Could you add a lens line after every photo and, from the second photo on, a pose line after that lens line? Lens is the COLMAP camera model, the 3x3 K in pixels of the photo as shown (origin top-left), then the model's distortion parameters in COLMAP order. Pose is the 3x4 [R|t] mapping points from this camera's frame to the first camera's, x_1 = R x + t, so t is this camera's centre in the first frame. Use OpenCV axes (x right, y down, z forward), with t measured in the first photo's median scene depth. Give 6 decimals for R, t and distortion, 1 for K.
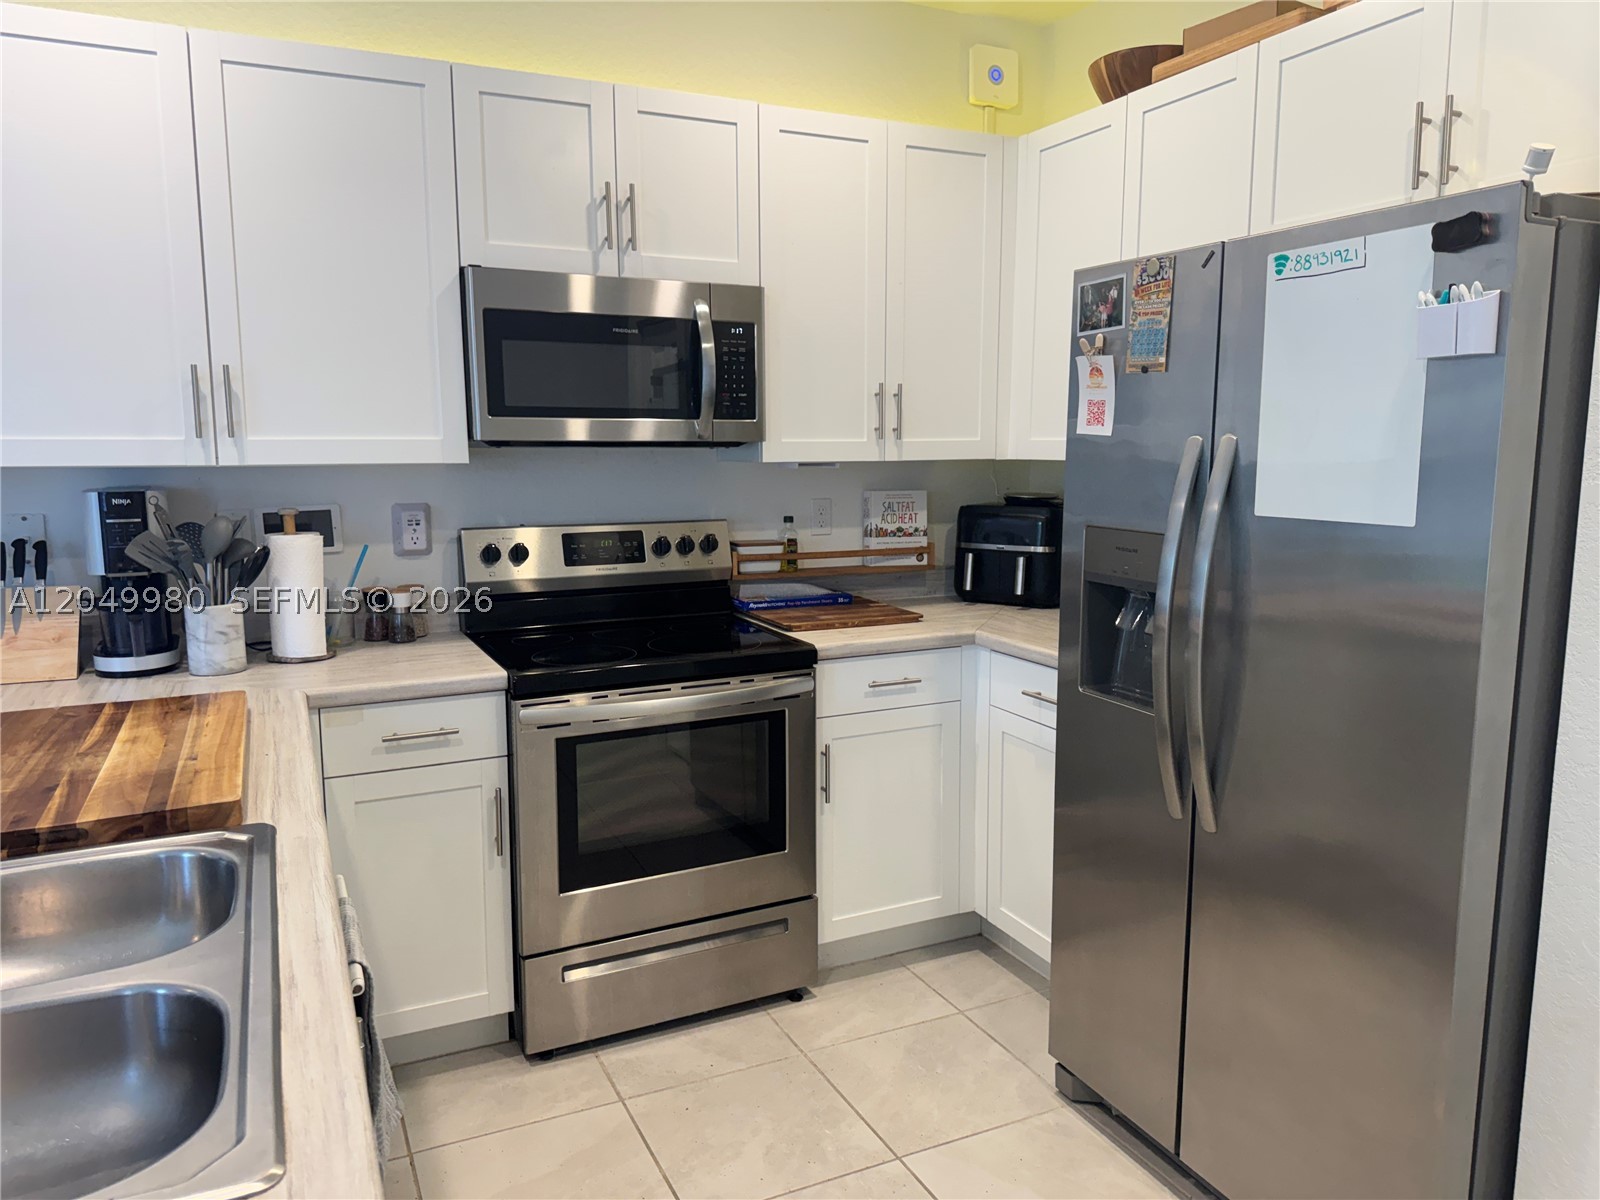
lens RADIAL K [[1119.0, 0, 799.3], [0, 1119.0, 599.6], [0, 0, 1]] dist [0.050589, -0.055452]
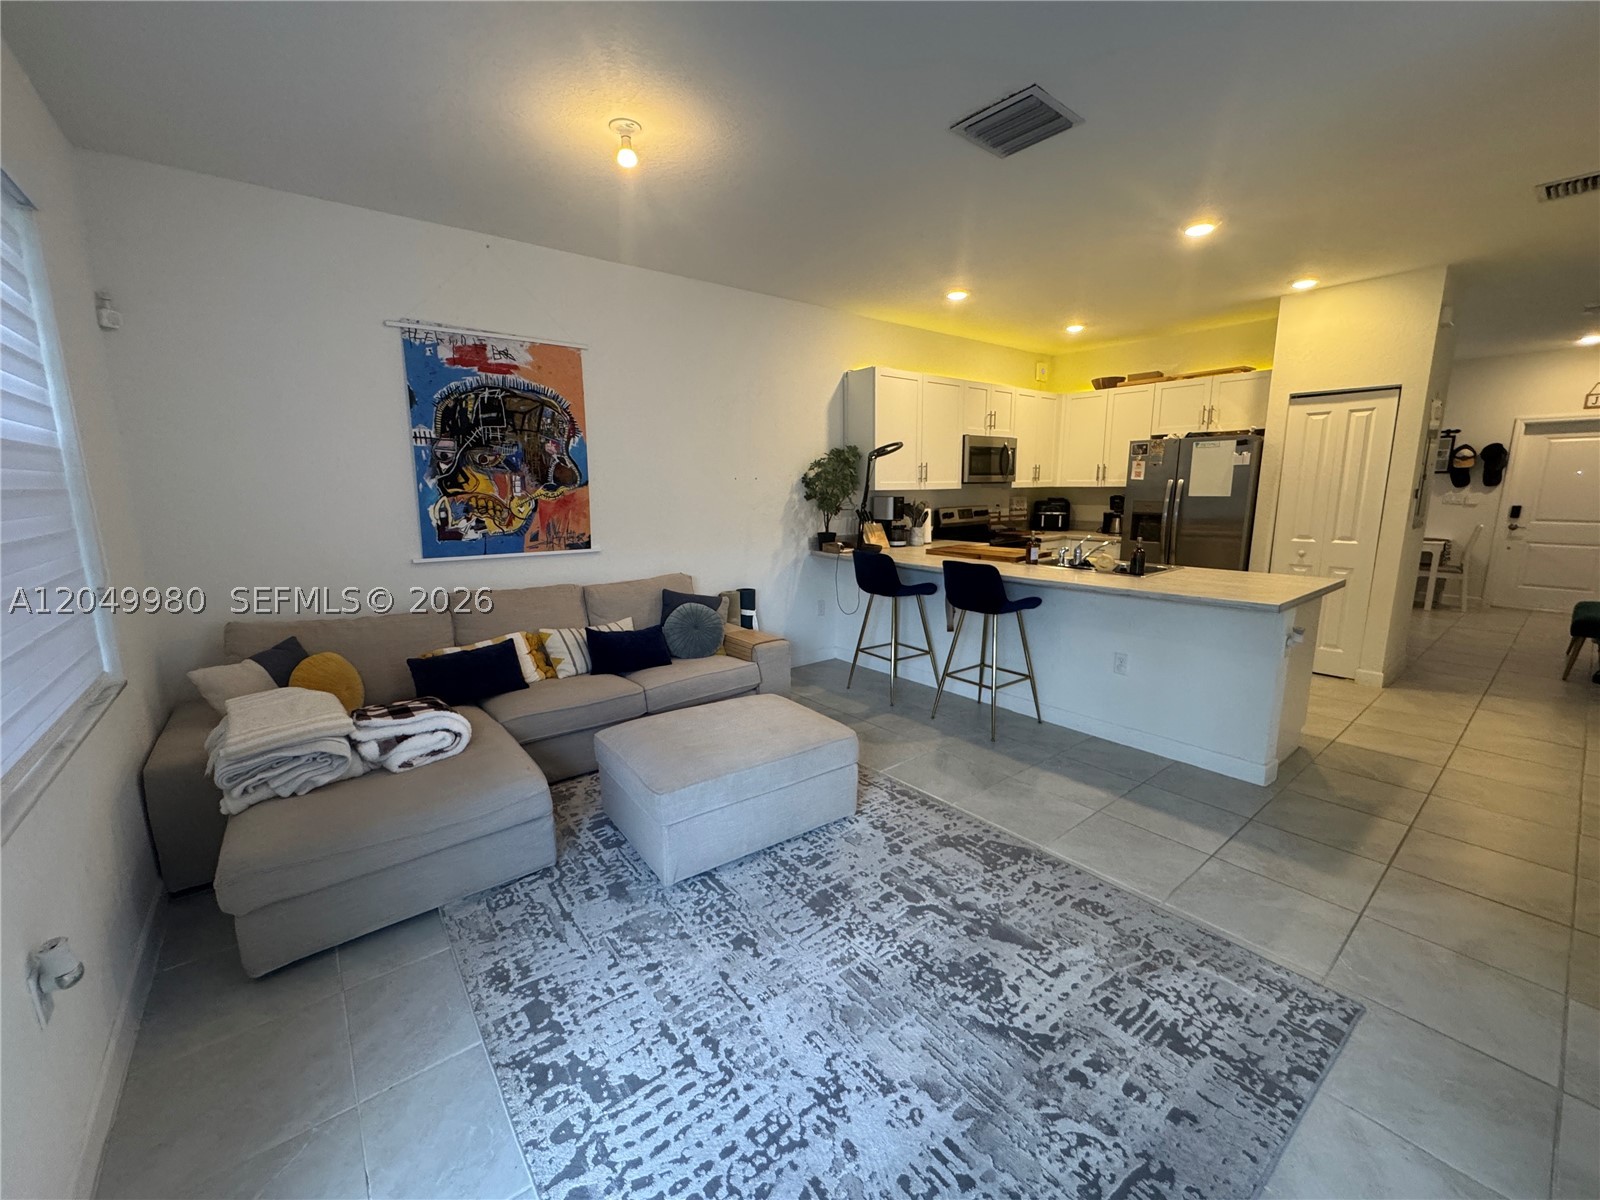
lens RADIAL K [[648.8, 0, 790.9], [0, 648.8, 594.3], [0, 0, 1]] dist [-0.001347, -0.000118]
pose [[0.973599, -0.049744, 0.222781, -1.256531], [0.042931, 0.998453, 0.035322, 0.114796], [-0.224194, -0.024825, 0.974228, -0.881591]]
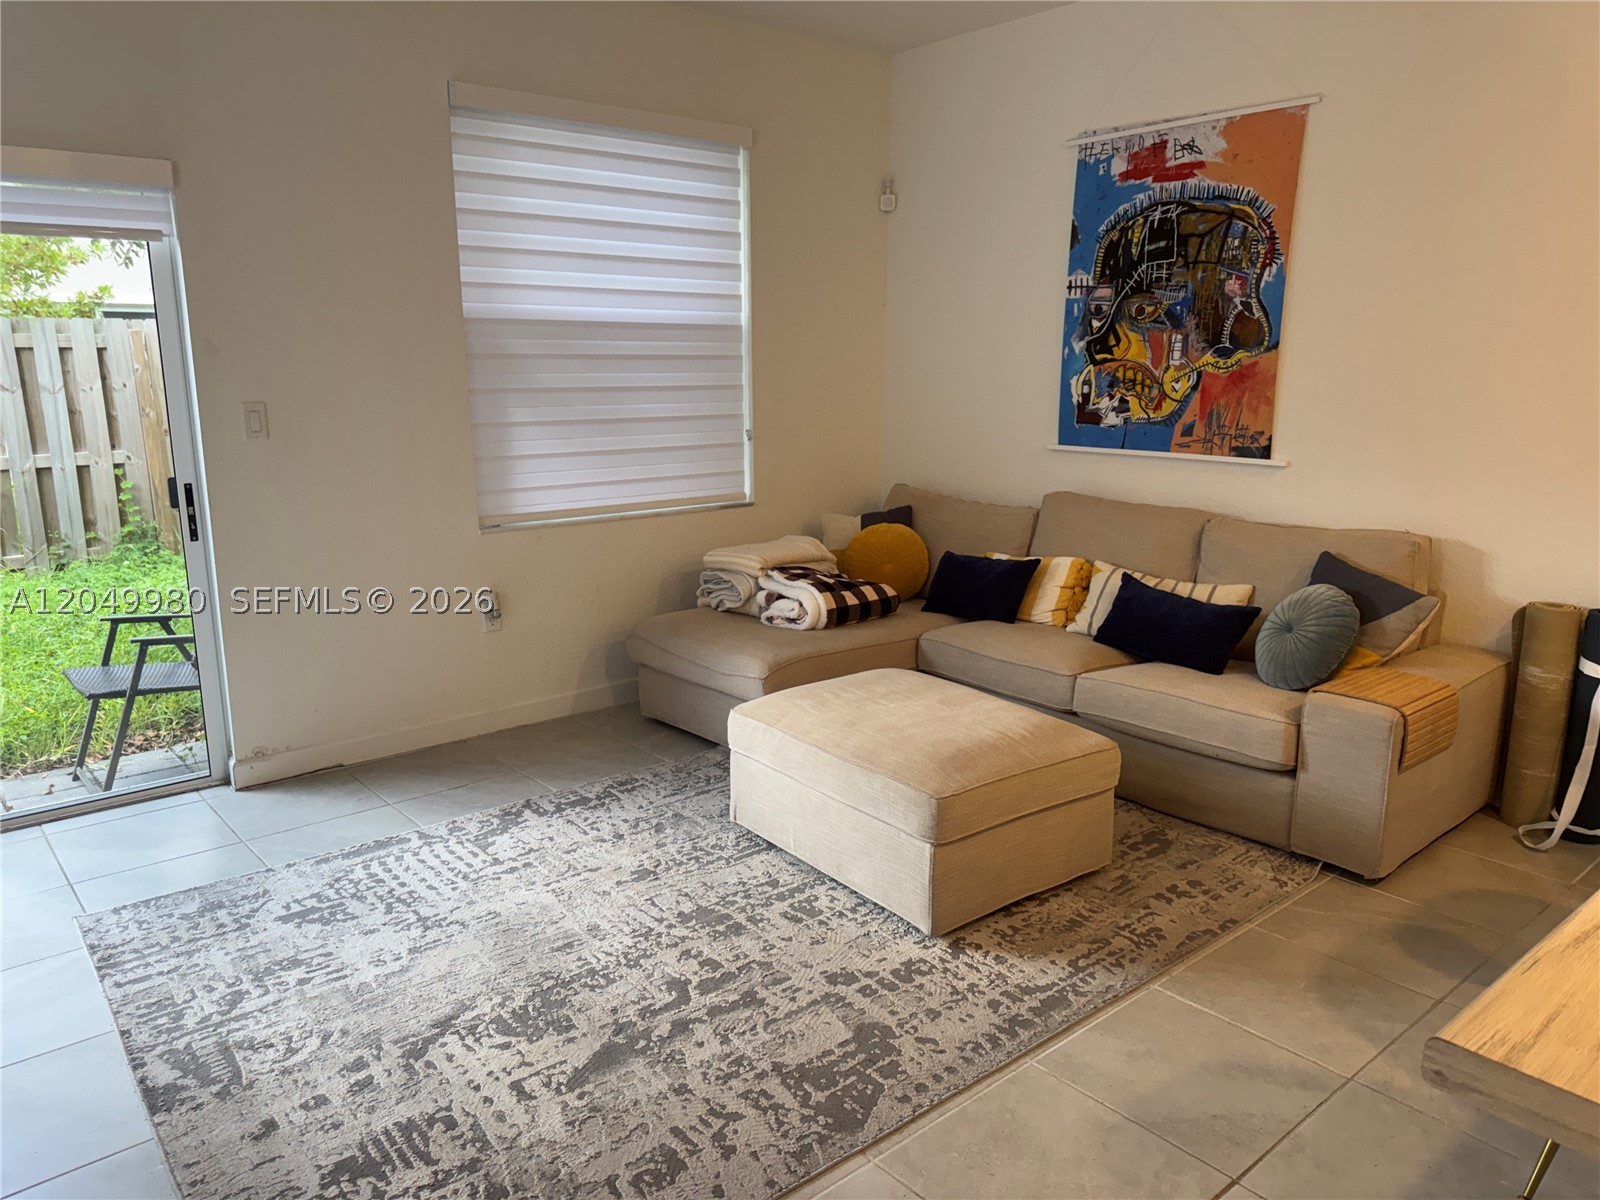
lens RADIAL K [[1119.0, 0, 804.1], [0, 1119.0, 599.4], [0, 0, 1]] dist [0.050589, -0.055452]
pose [[0.265356, 0.200043, -0.943170, -0.136628], [-0.124808, 0.977135, 0.172133, 0.048056], [0.956038, 0.072039, 0.284256, -0.359435]]
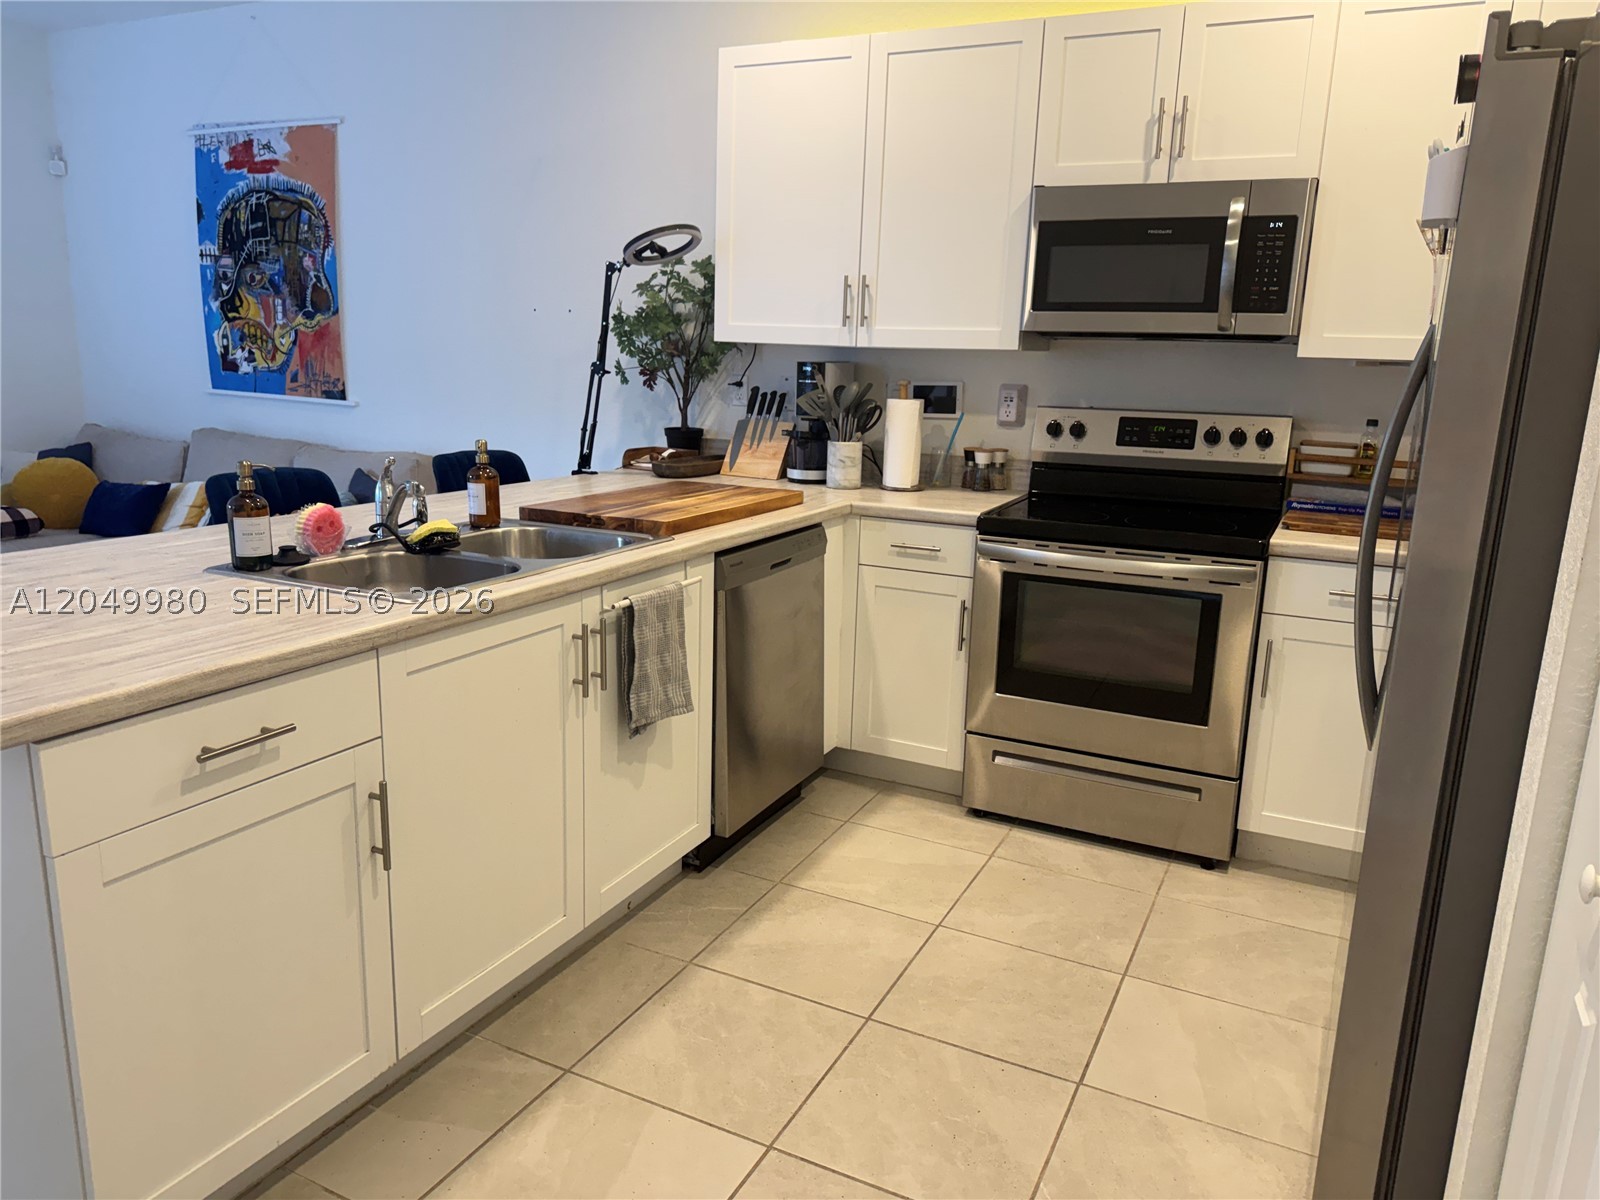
lens RADIAL K [[1119.0, 0, 781.9], [0, 1119.0, 606.4], [0, 0, 1]] dist [0.050589, -0.055452]
pose [[0.607742, 0.199171, -0.768753, 0.546147], [-0.135649, 0.979847, 0.146625, 0.010270], [0.782464, 0.015170, 0.622512, 0.015196]]
